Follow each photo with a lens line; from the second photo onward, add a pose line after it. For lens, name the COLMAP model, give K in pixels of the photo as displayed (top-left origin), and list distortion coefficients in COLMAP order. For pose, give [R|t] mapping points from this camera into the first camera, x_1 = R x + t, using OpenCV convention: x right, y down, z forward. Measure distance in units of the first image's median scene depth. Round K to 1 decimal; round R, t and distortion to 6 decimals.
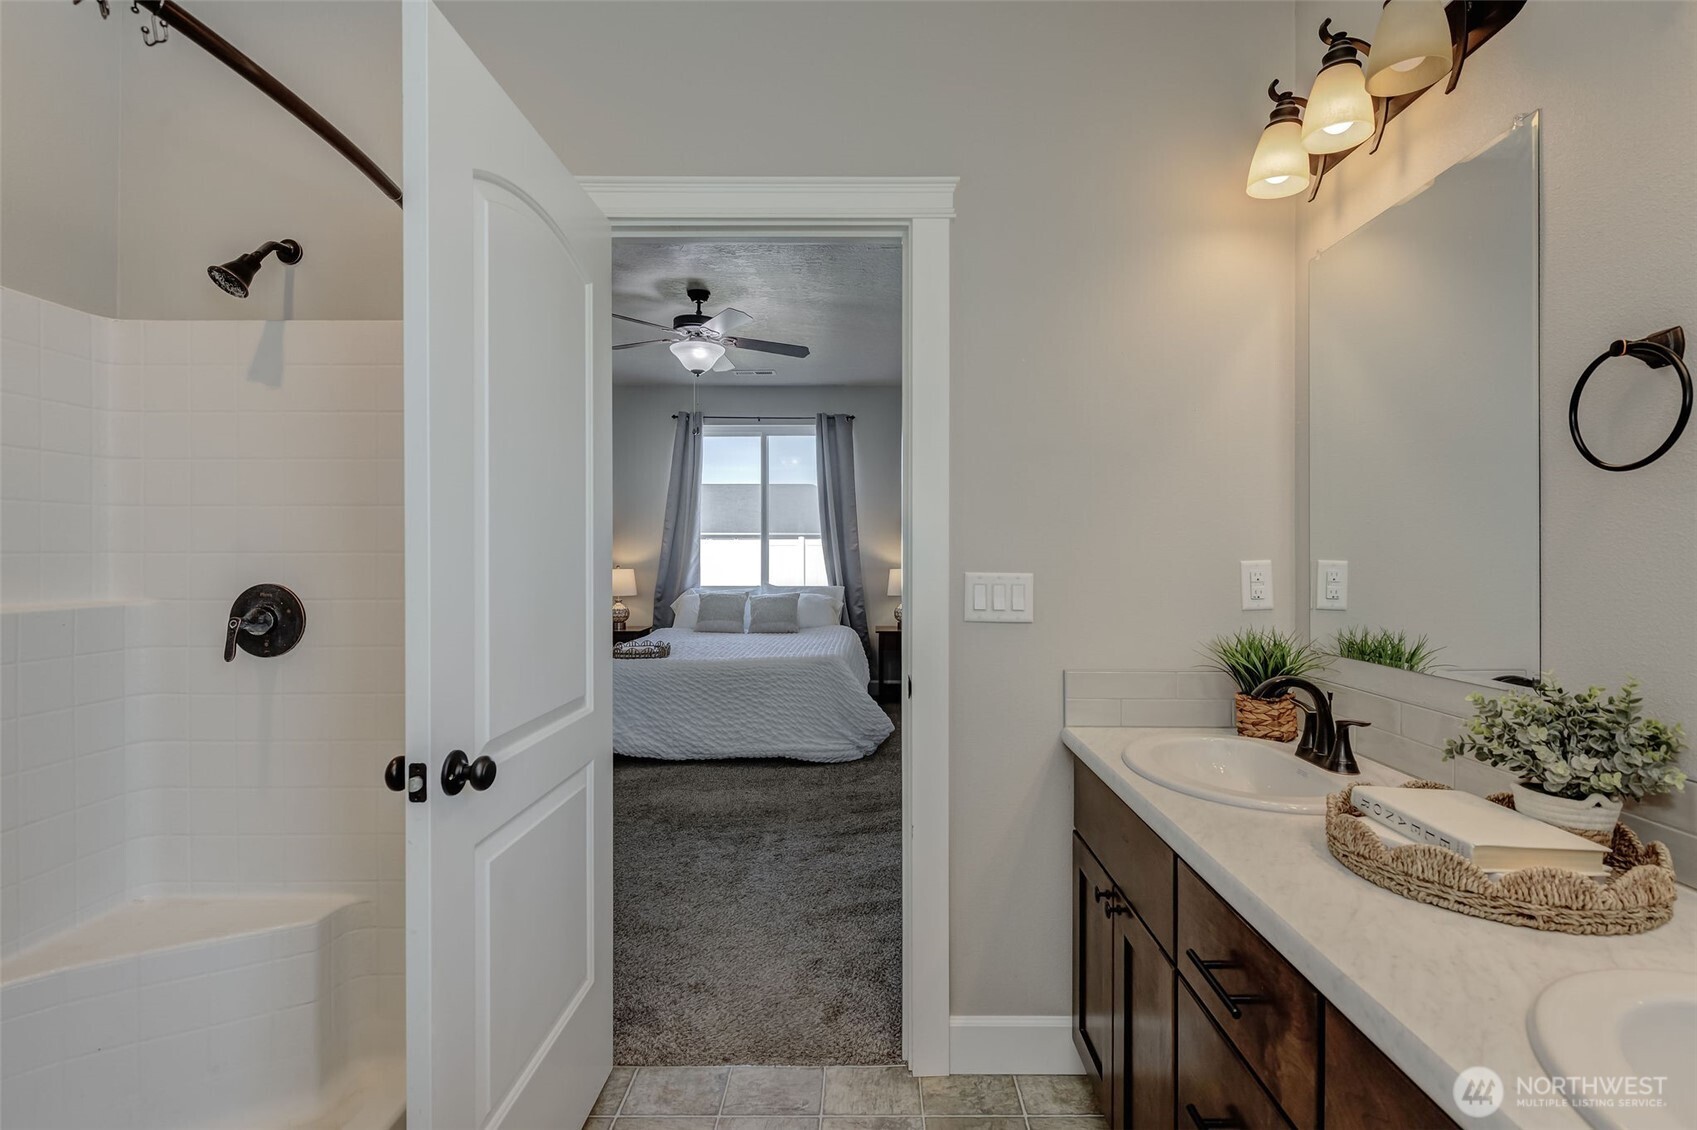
lens RADIAL K [[709.2, 0, 856.0], [0, 709.2, 560.6], [0, 0, 1]] dist [-0.000086, -0.000750]
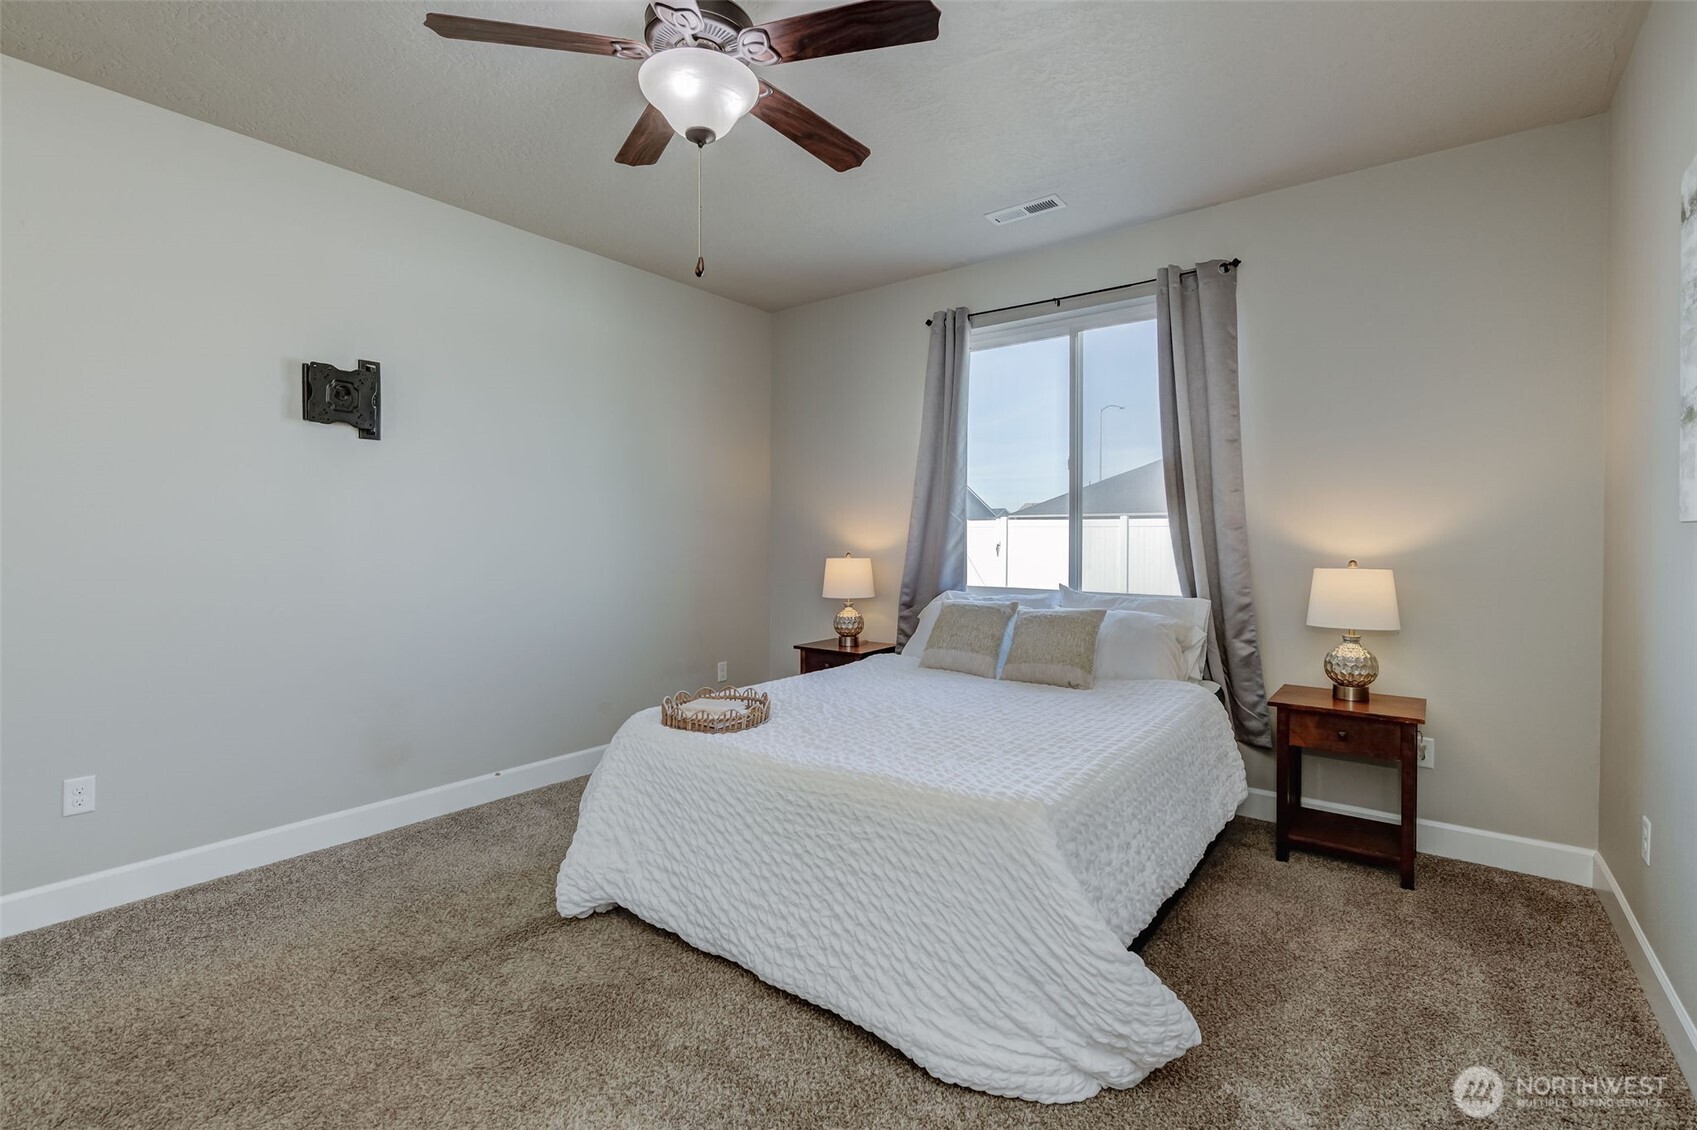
lens RADIAL K [[749.0, 0, 847.6], [0, 749.0, 541.8], [0, 0, 1]] dist [-0.001122, -0.000125]
pose [[0.806075, 0.003279, -0.591804, 0.089675], [-0.003918, 0.999992, 0.000204, -0.003748], [0.591800, 0.002154, 0.806082, 0.416293]]
